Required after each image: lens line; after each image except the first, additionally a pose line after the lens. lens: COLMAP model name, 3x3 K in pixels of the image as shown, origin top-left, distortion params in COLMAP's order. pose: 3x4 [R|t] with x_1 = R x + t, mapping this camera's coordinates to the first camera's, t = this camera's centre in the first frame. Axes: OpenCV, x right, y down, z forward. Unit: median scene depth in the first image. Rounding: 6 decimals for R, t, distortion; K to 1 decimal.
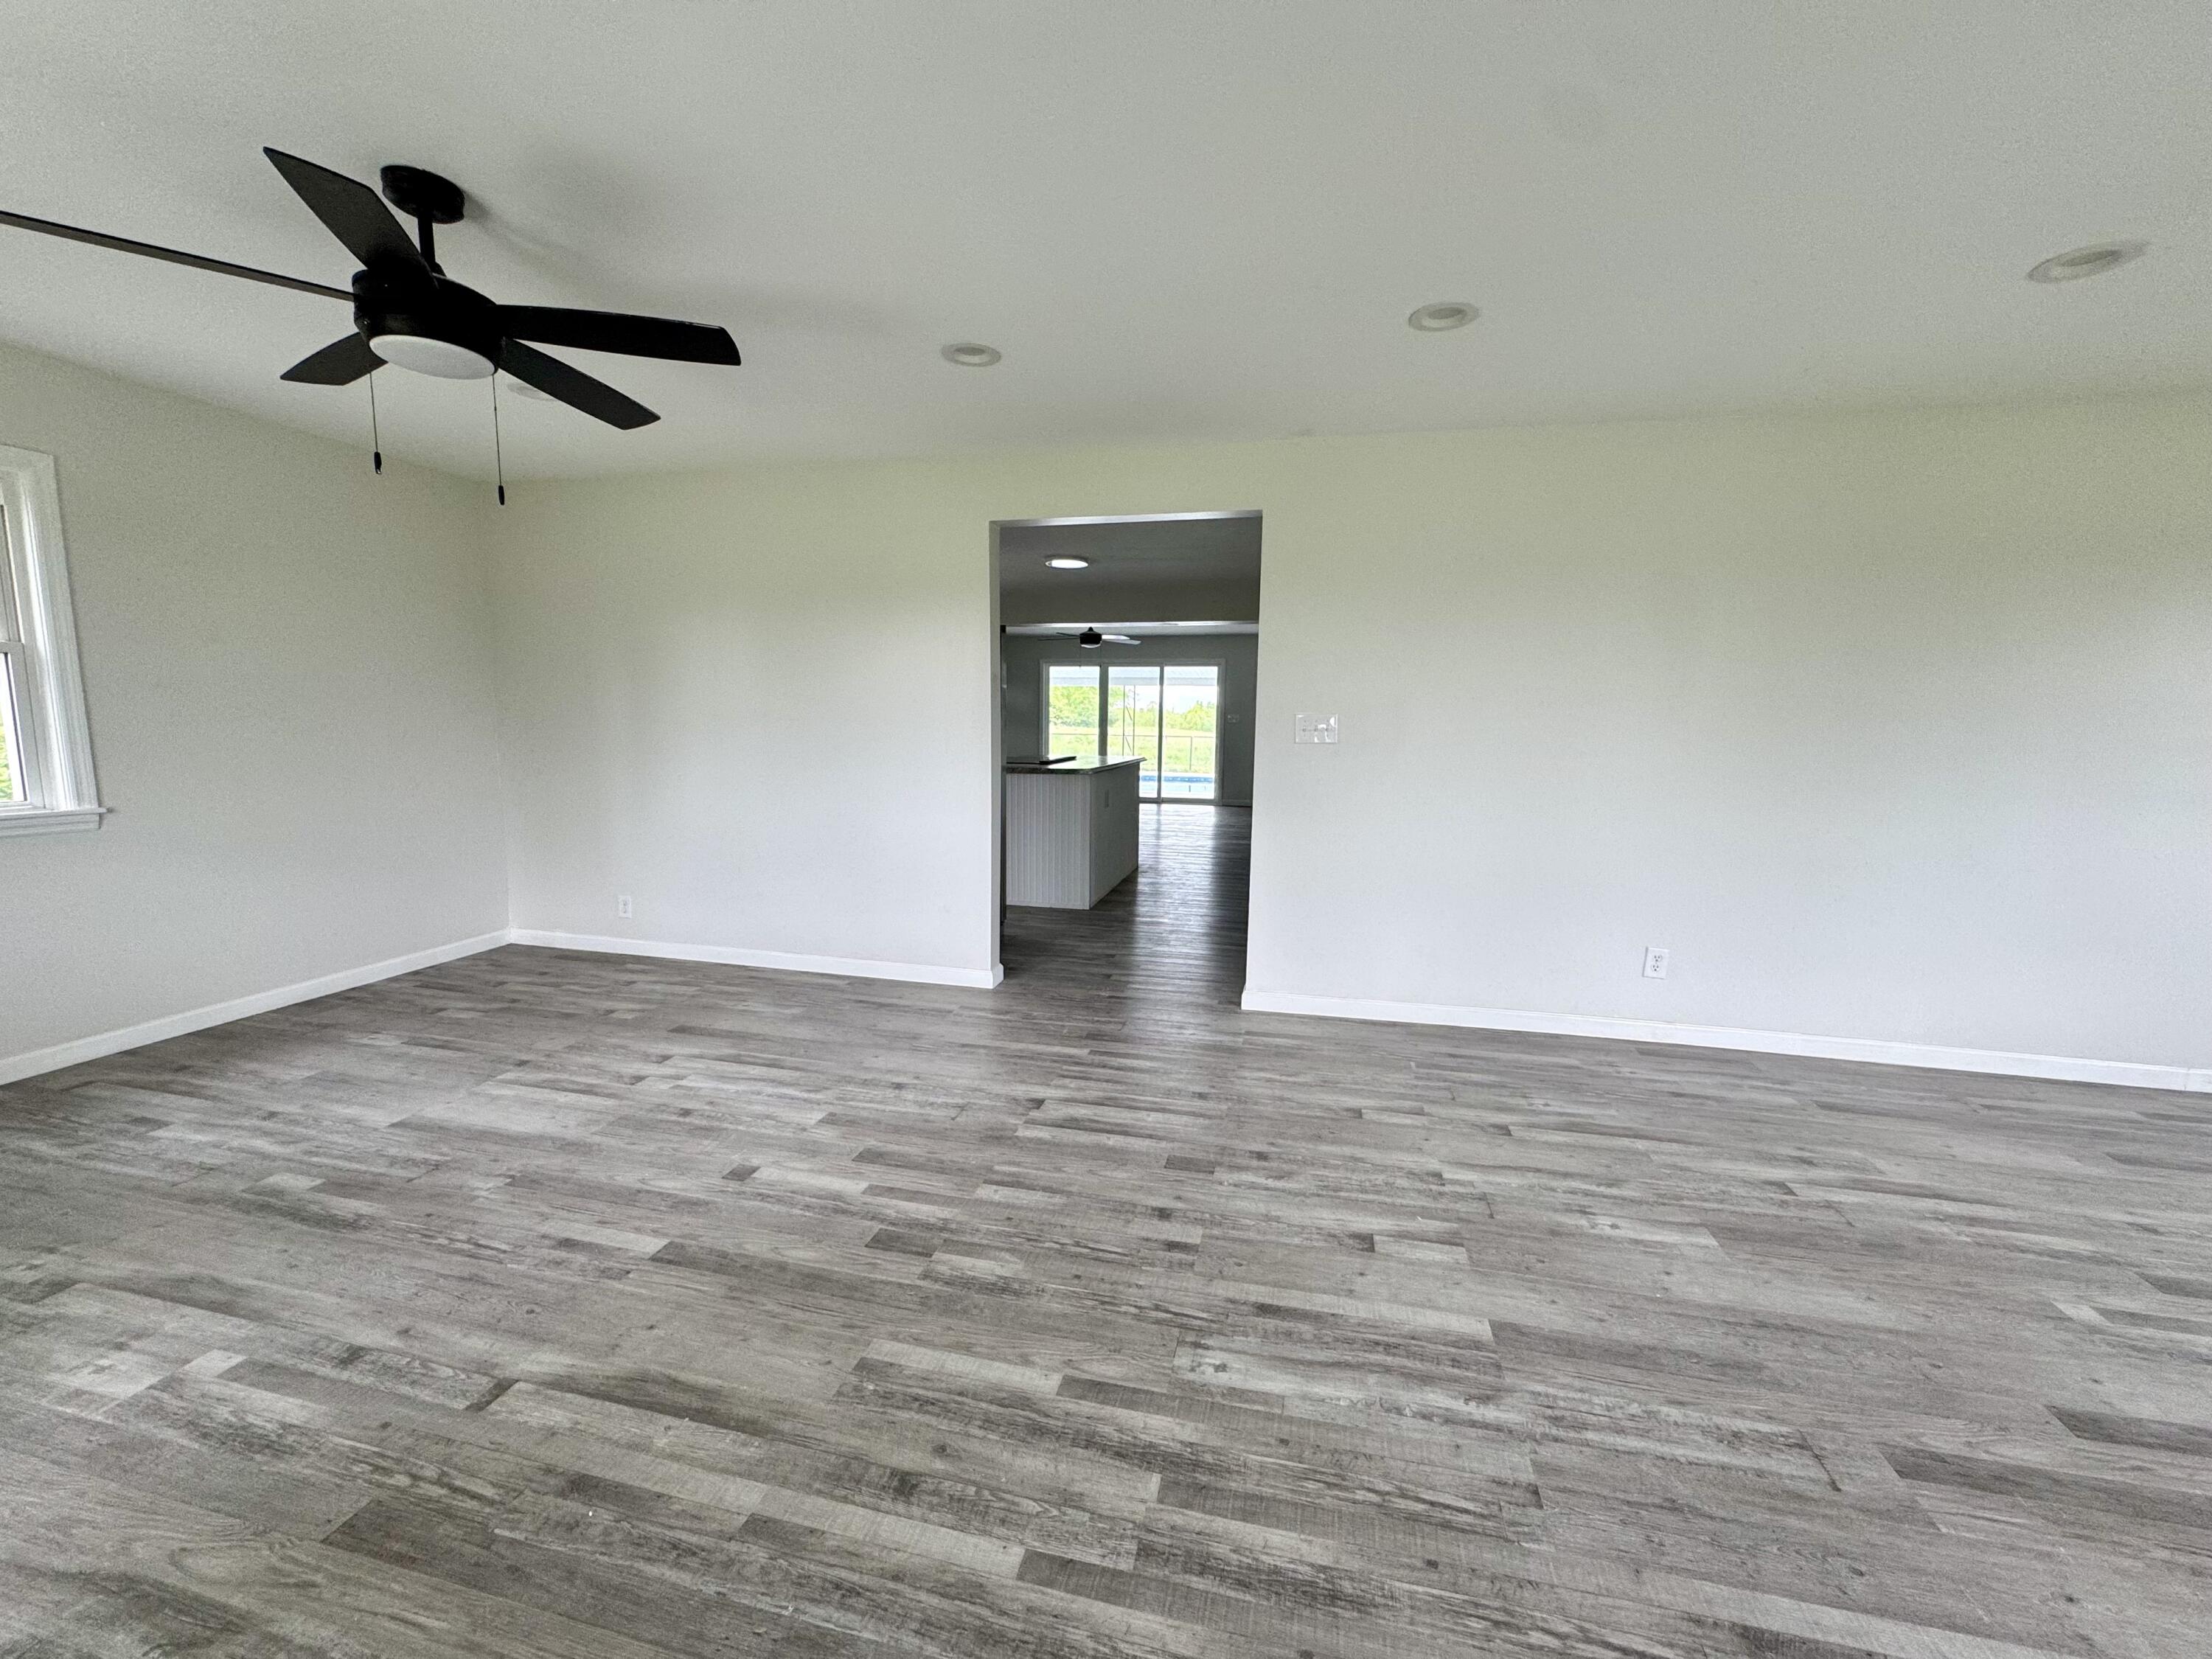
lens RADIAL K [[875.8, 0, 1094.3], [0, 875.8, 829.7], [0, 0, 1]] dist [-0.002560, 0.000312]
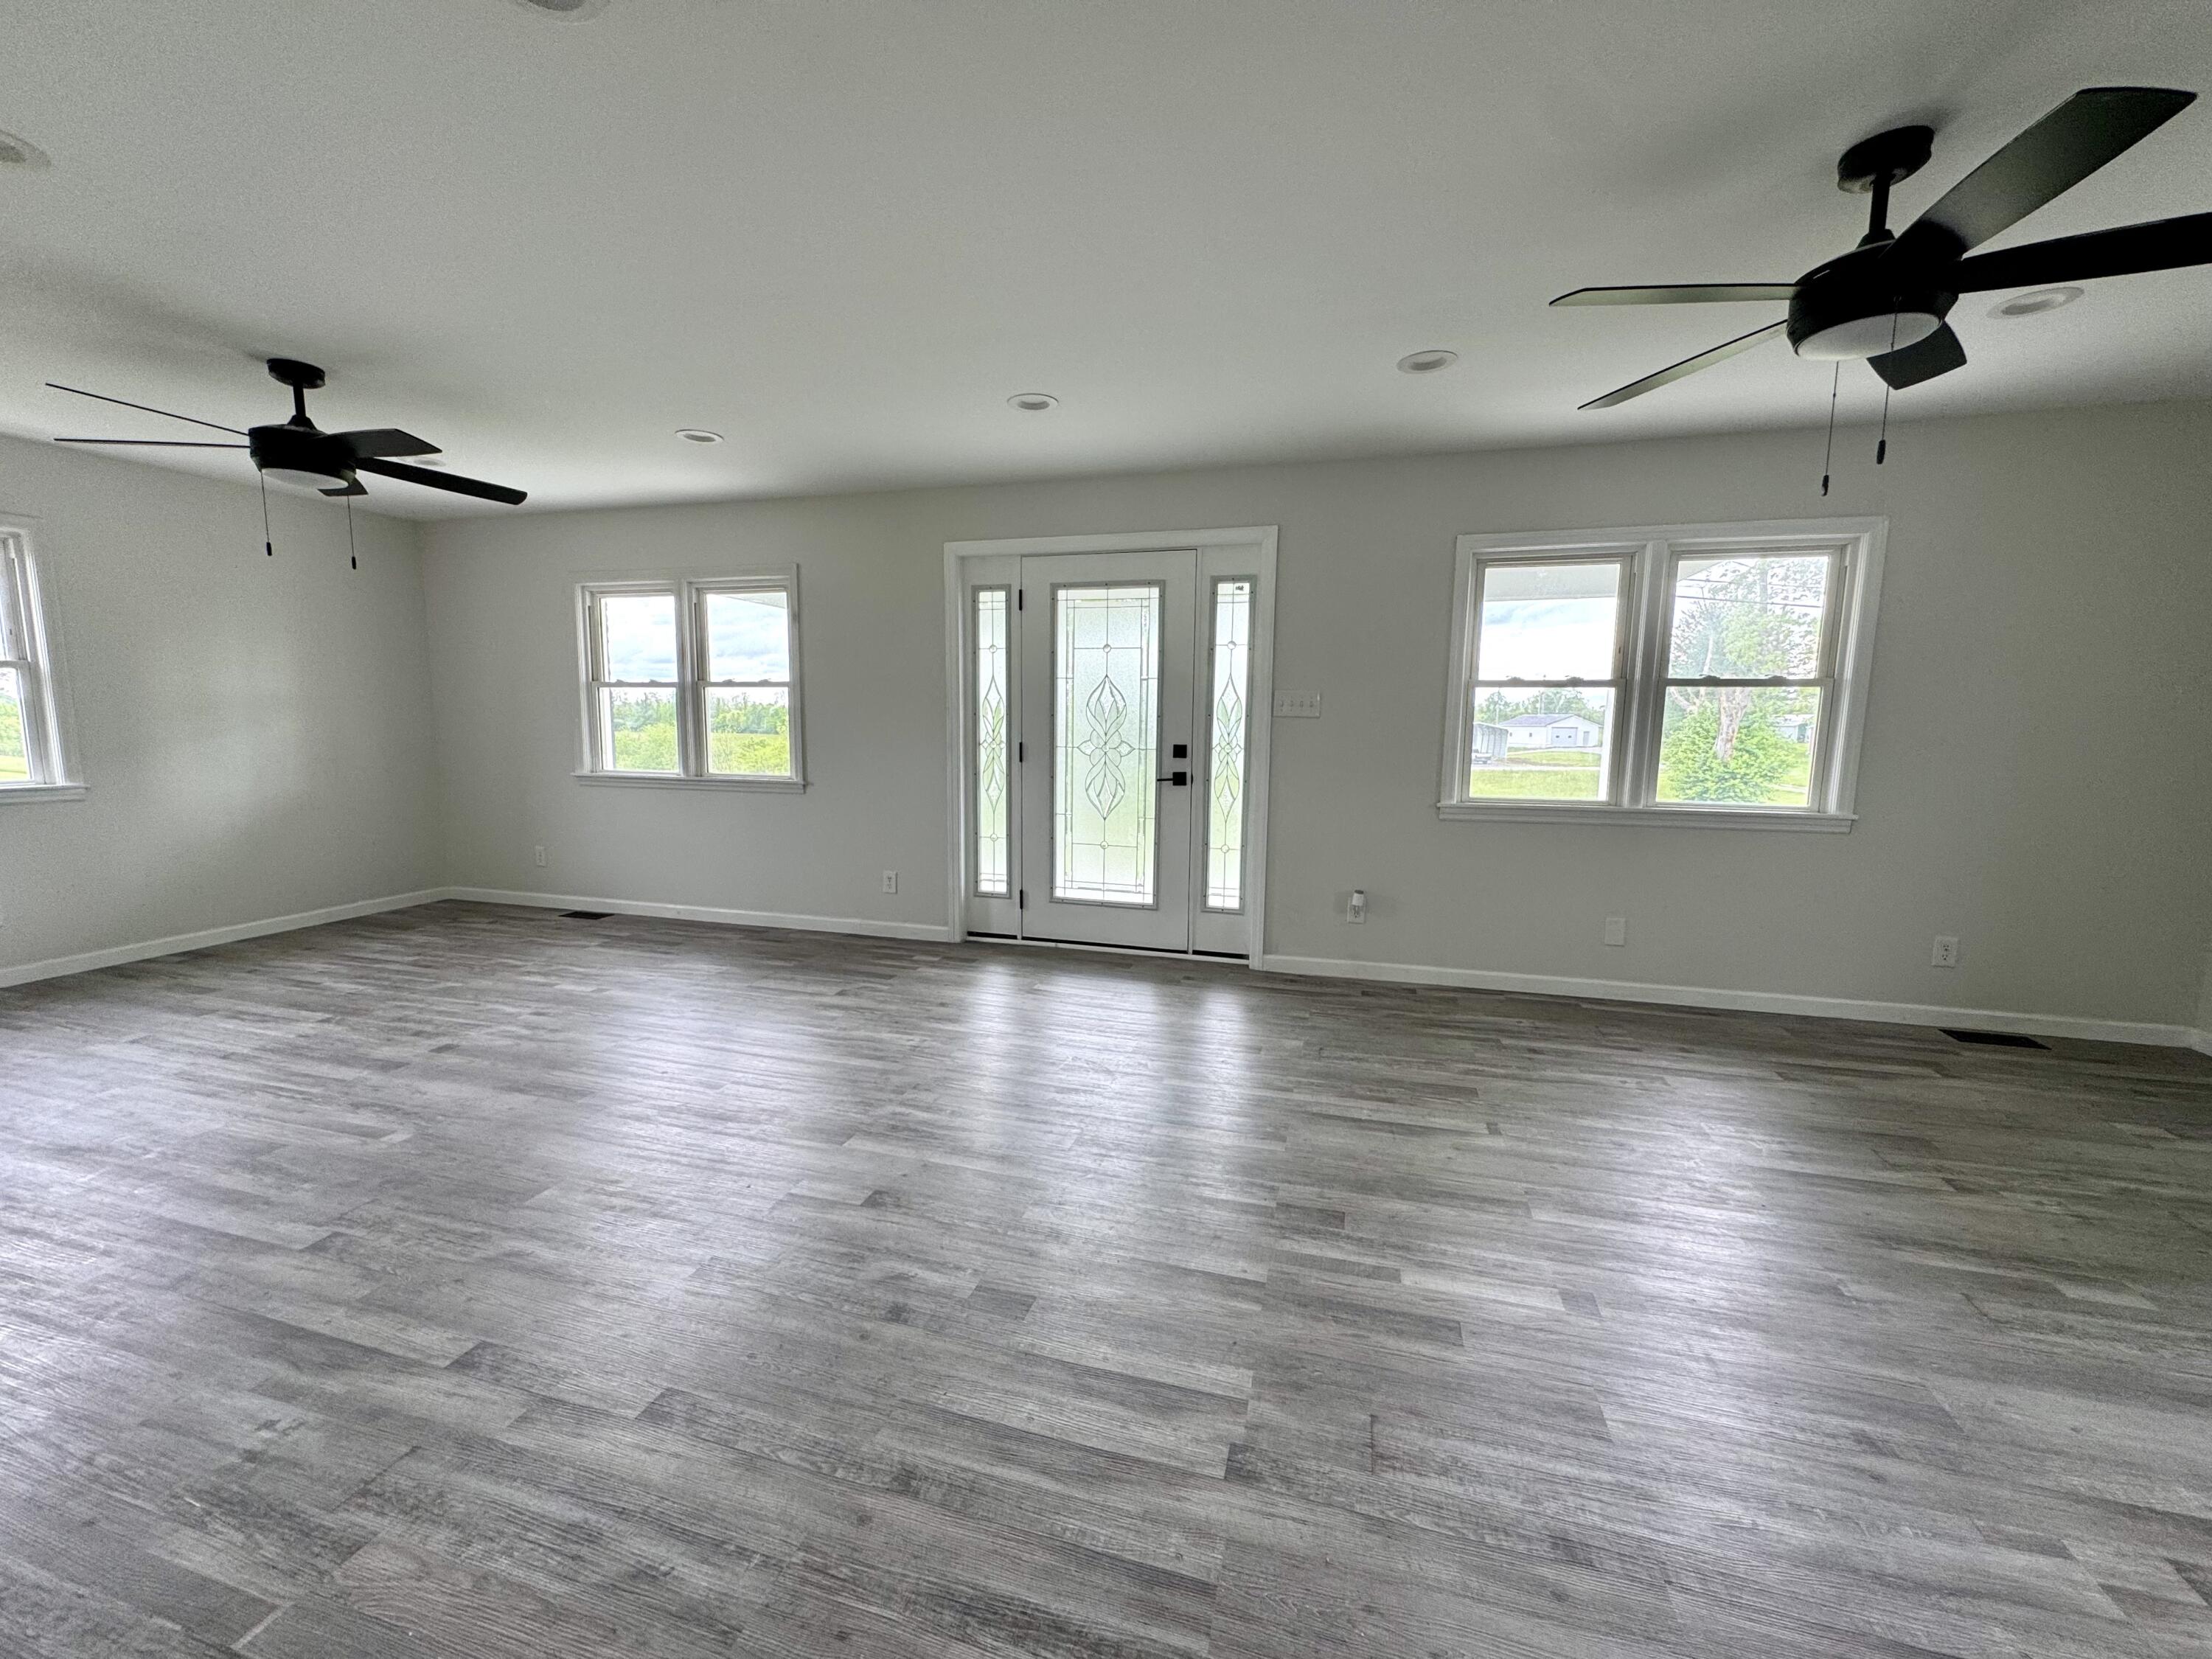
lens RADIAL K [[875.8, 0, 1094.3], [0, 875.8, 829.7], [0, 0, 1]] dist [-0.002560, 0.000312]
pose [[-0.998774, -0.027459, 0.041177, 0.010622], [-0.016177, 0.967402, 0.252729, -0.222877], [-0.046774, 0.251754, -0.966660, 1.791804]]
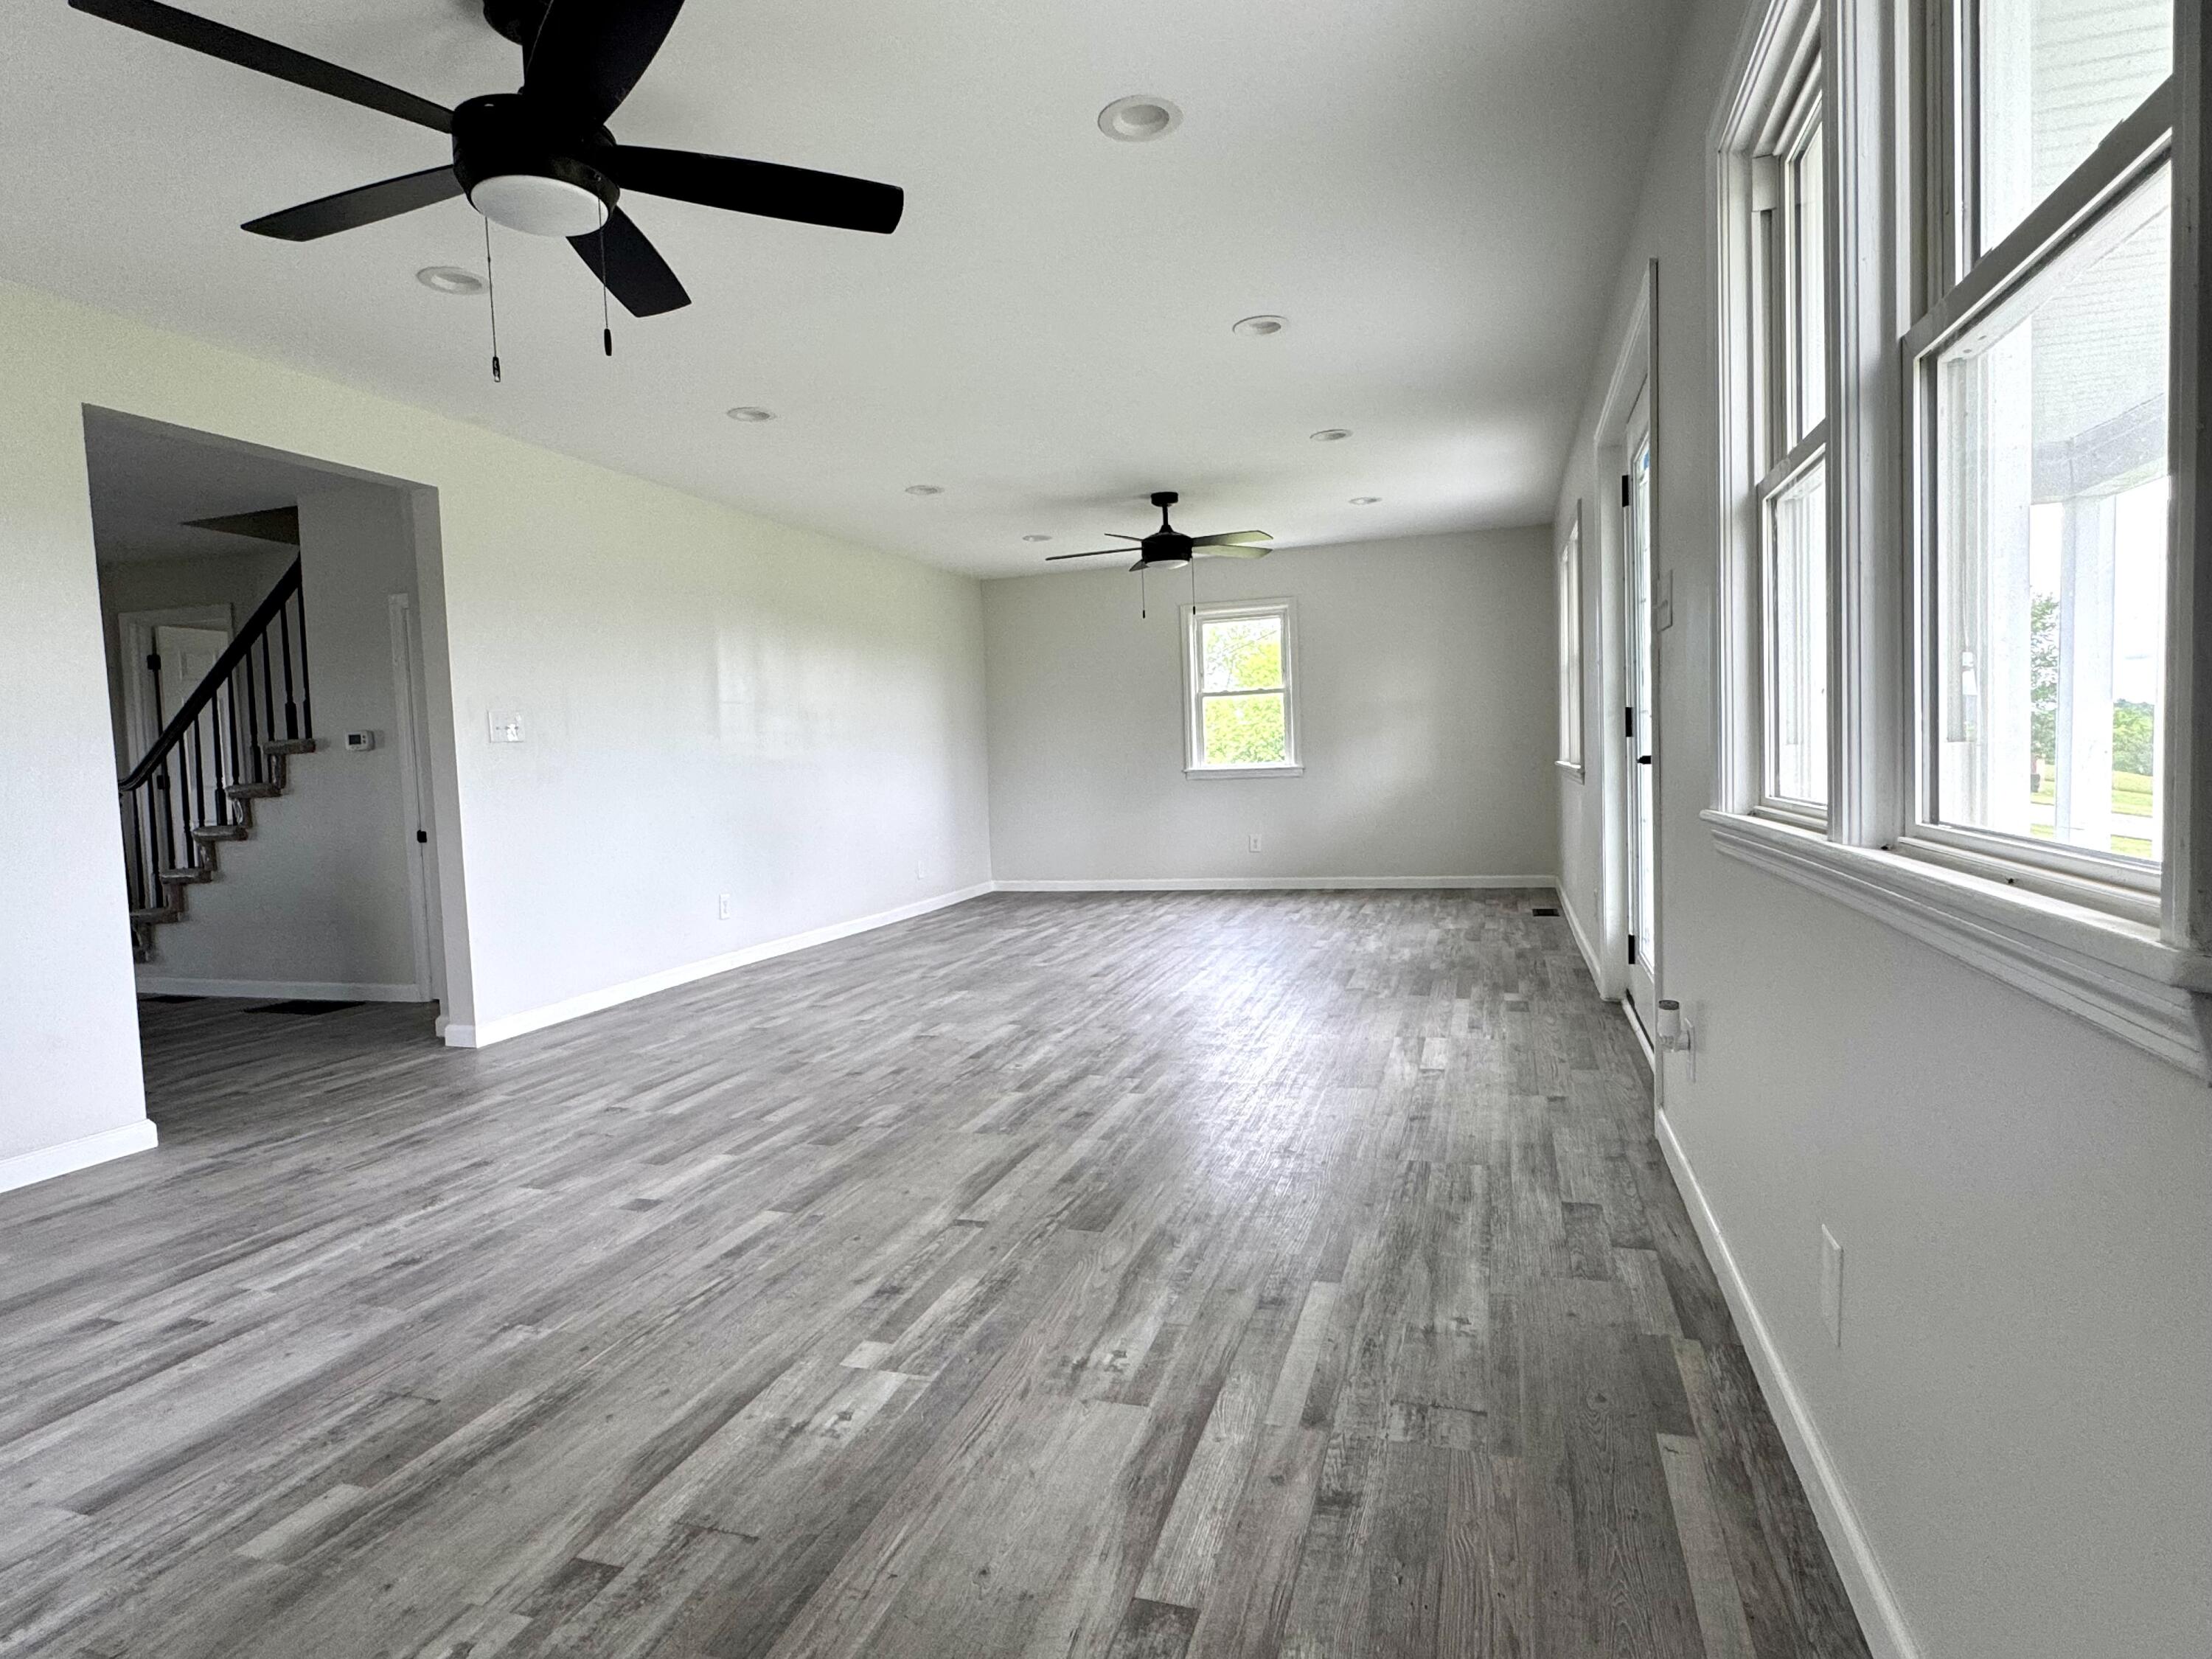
lens RADIAL K [[1204.5, 0, 1099.8], [0, 1204.5, 818.9], [0, 0, 1]] dist [0.000588, 0.000738]
pose [[0.081275, -0.065757, 0.994520, -1.614495], [0.167903, 0.984464, 0.051371, 0.040650], [-0.982447, 0.162808, 0.091053, 0.423822]]
